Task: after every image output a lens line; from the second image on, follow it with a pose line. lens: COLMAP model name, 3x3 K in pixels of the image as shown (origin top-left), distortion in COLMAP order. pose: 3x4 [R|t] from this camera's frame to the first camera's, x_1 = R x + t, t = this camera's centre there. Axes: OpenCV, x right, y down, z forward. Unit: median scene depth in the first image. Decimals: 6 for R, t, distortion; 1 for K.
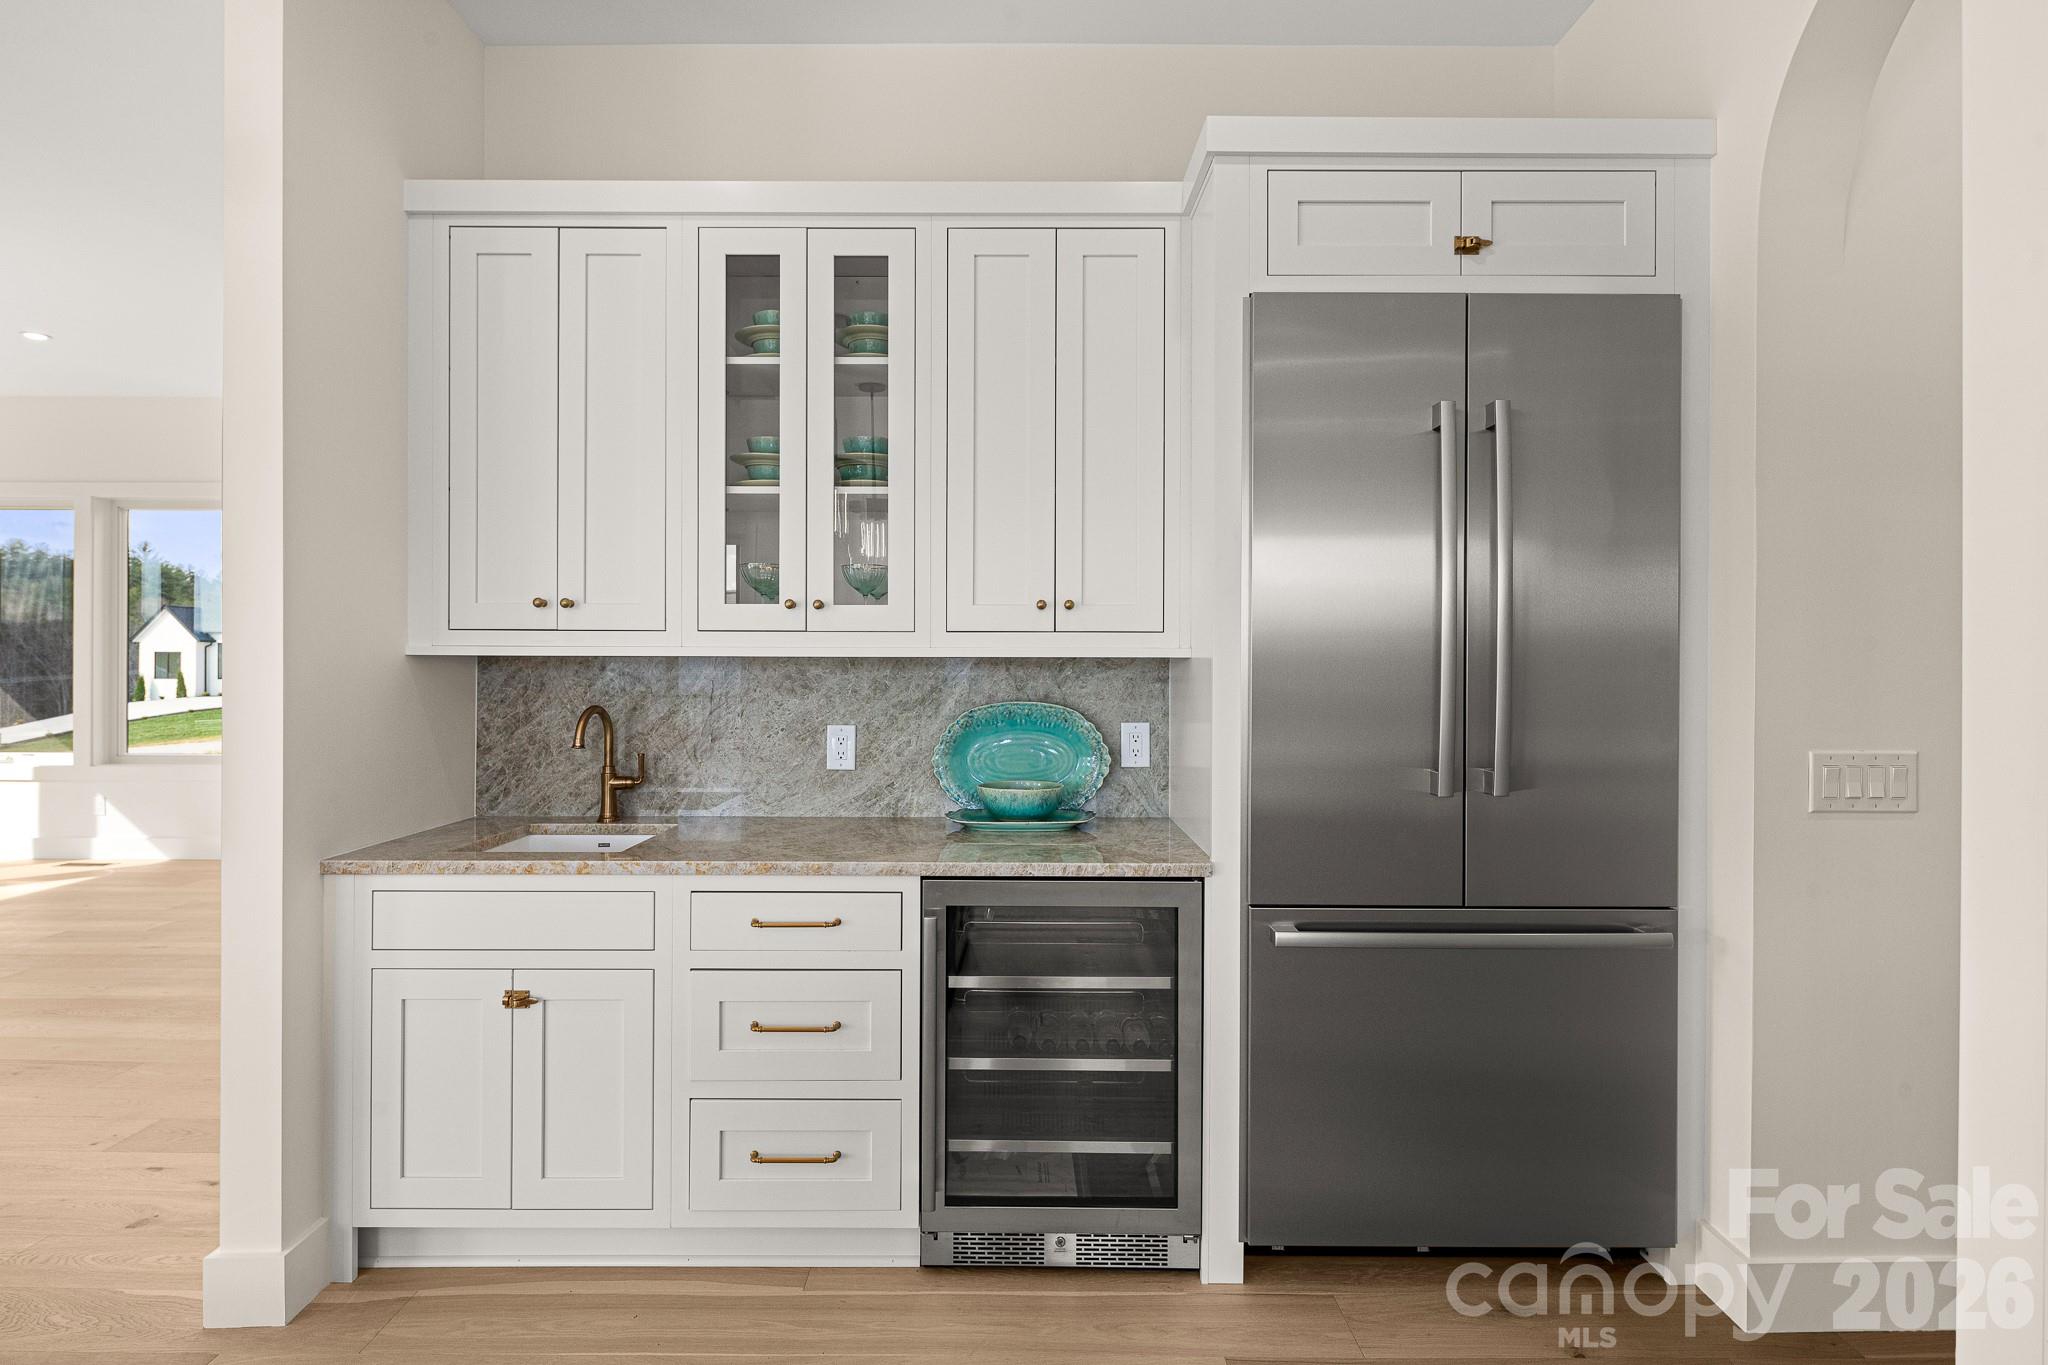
lens RADIAL K [[1001.0, 0, 1010.9], [0, 1001.0, 654.8], [0, 0, 1]] dist [0.007857, -0.005170]
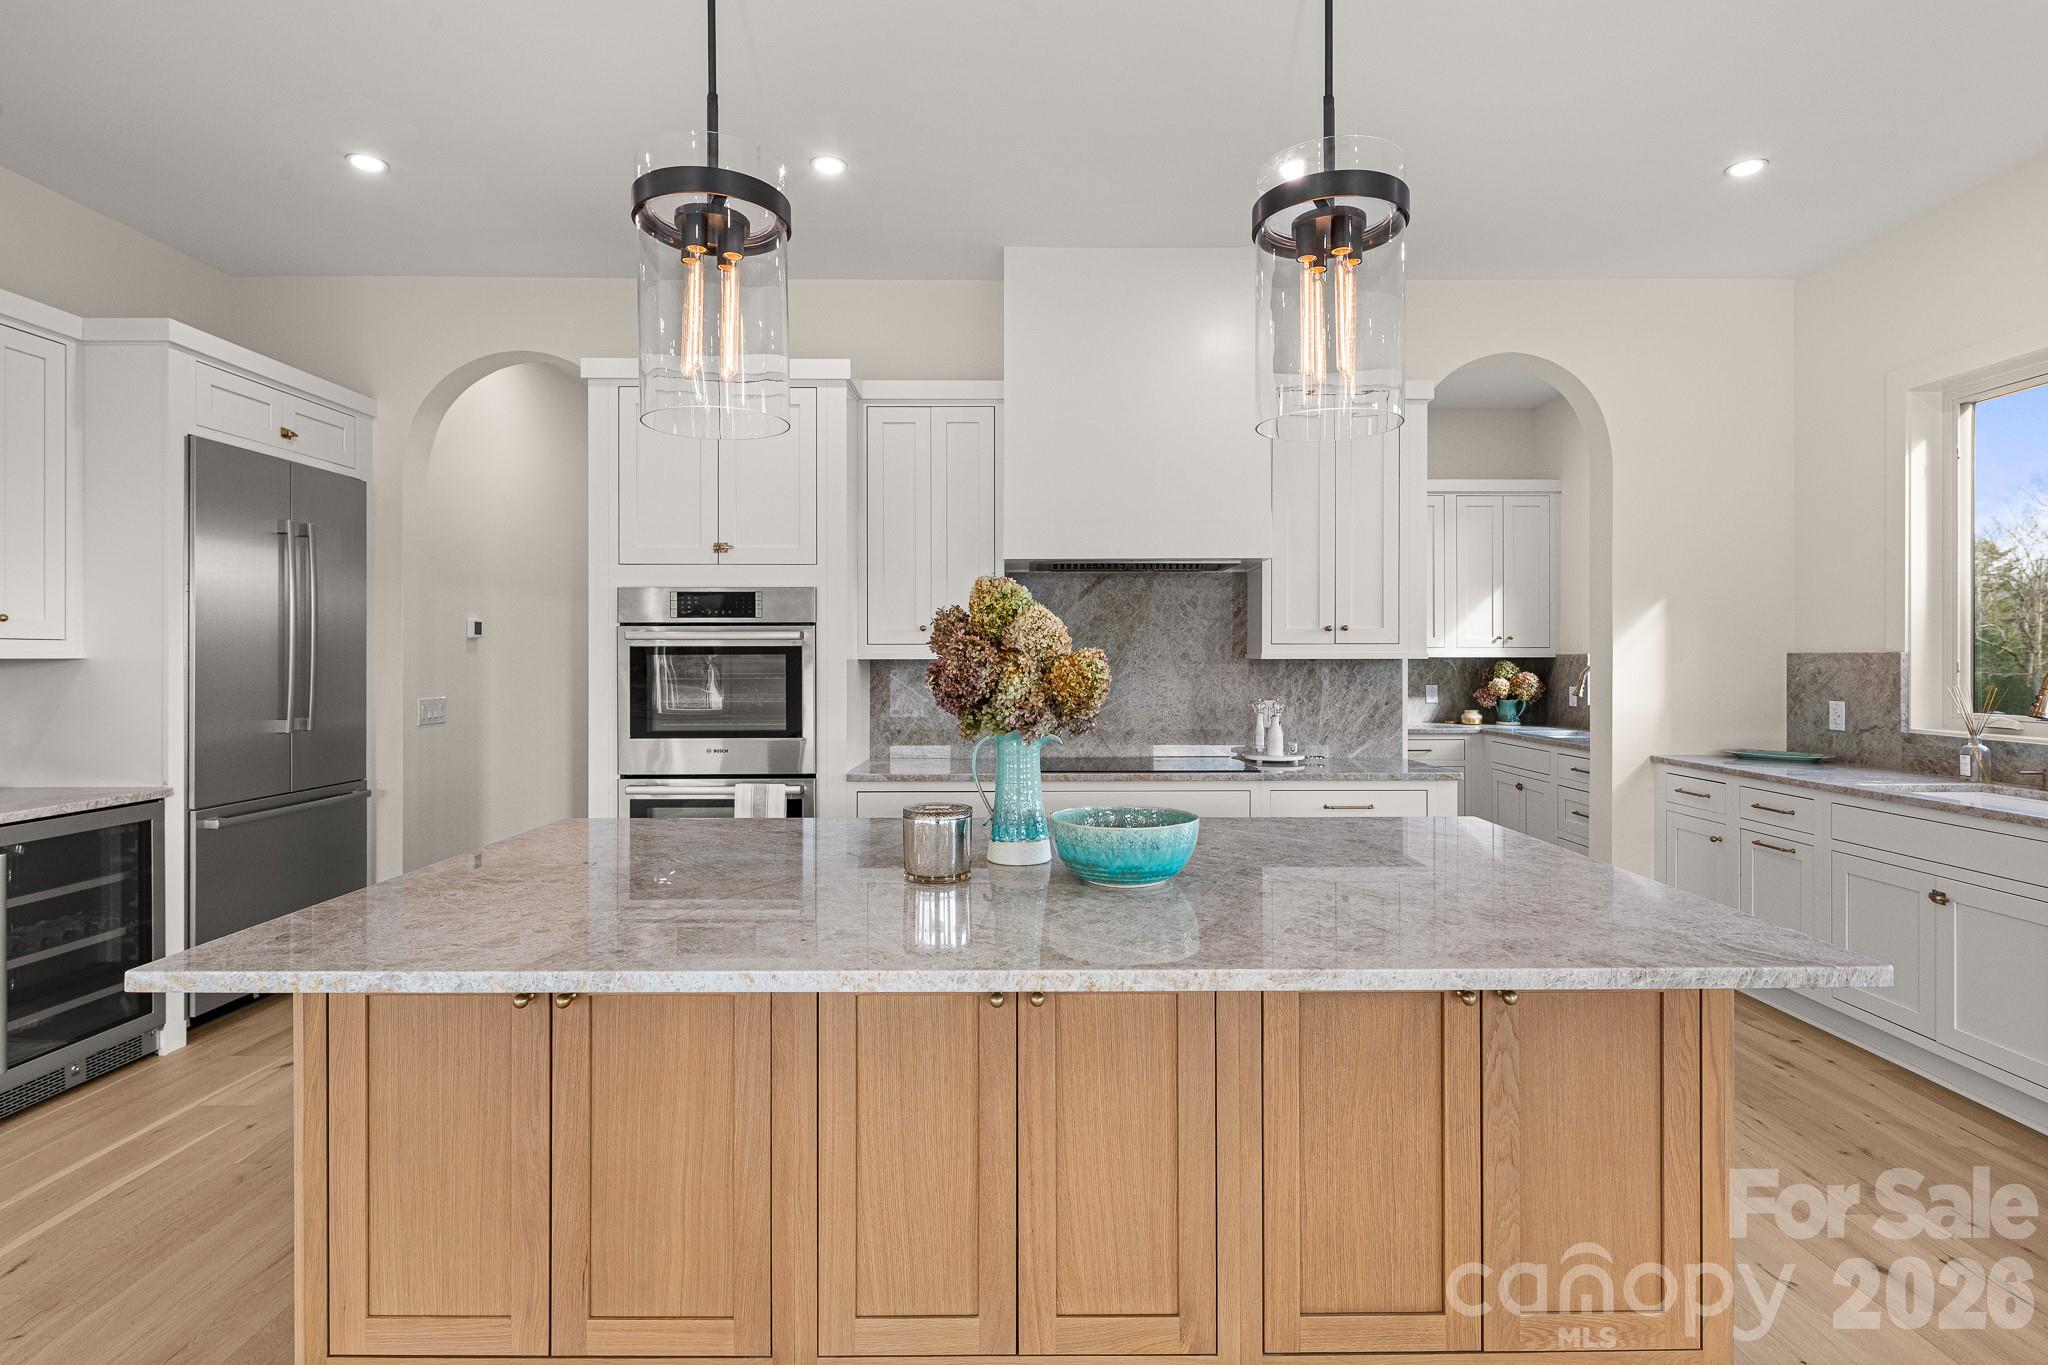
lens RADIAL K [[1001.0, 0, 1034.9], [0, 1001.0, 666.1], [0, 0, 1]] dist [0.007857, -0.005170]
pose [[-0.007195, -0.011062, 0.999913, -1.221791], [-0.003455, 0.999933, 0.011037, -0.006922], [-0.999968, -0.003375, -0.007232, -0.313984]]
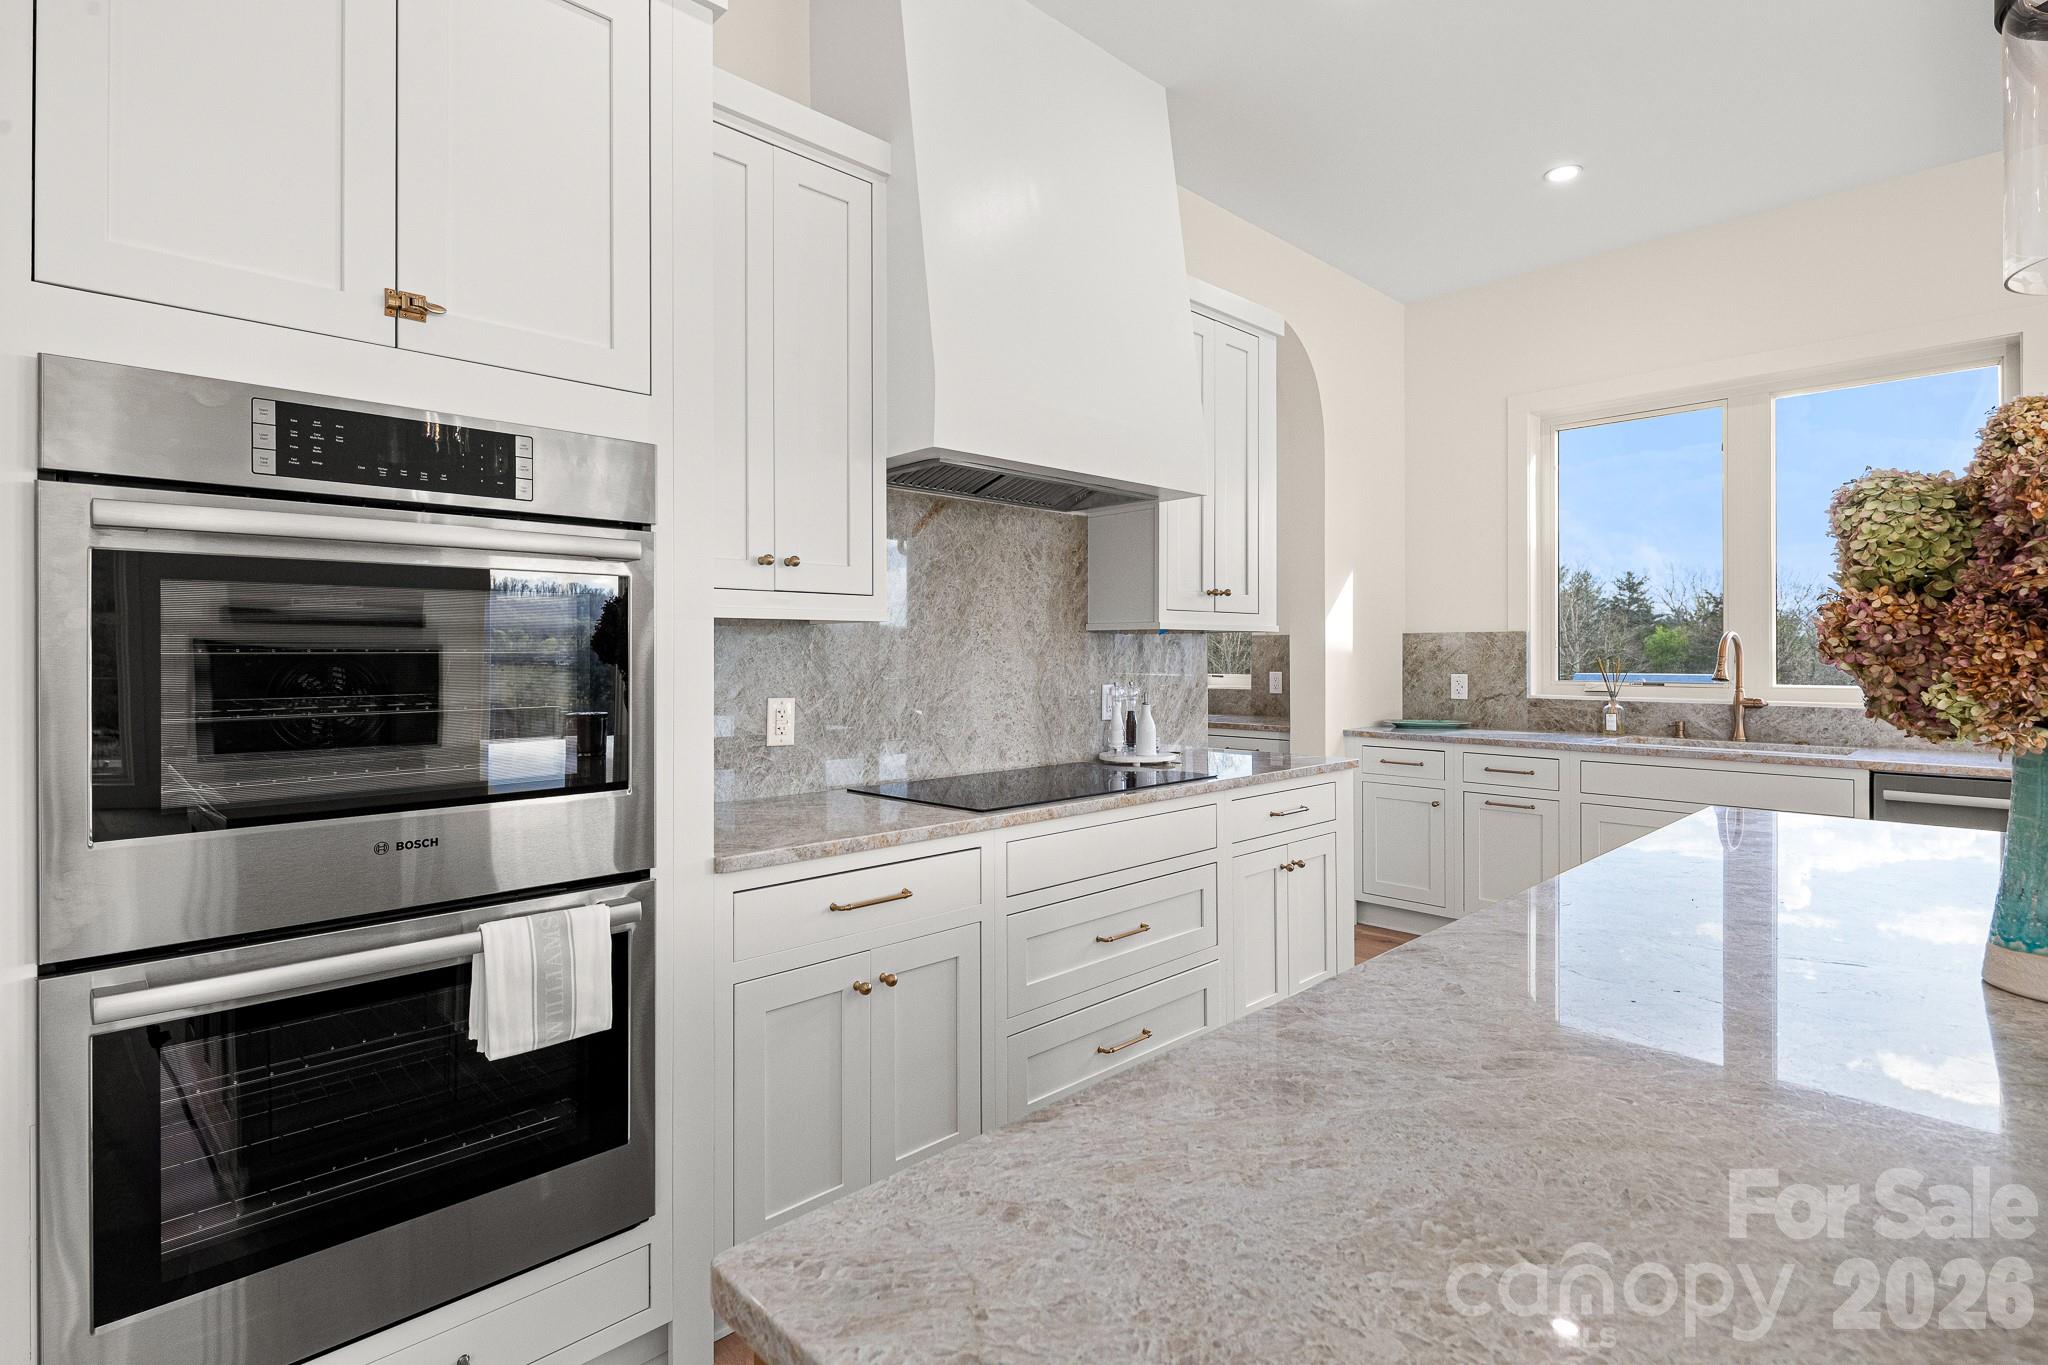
lens RADIAL K [[1001.0, 0, 1013.1], [0, 1001.0, 656.3], [0, 0, 1]] dist [0.007857, -0.005170]
pose [[-0.695680, -0.003794, 0.718342, -0.322581], [-0.003804, 0.999991, 0.001598, 0.032357], [-0.718342, -0.001621, -0.695689, 0.322938]]
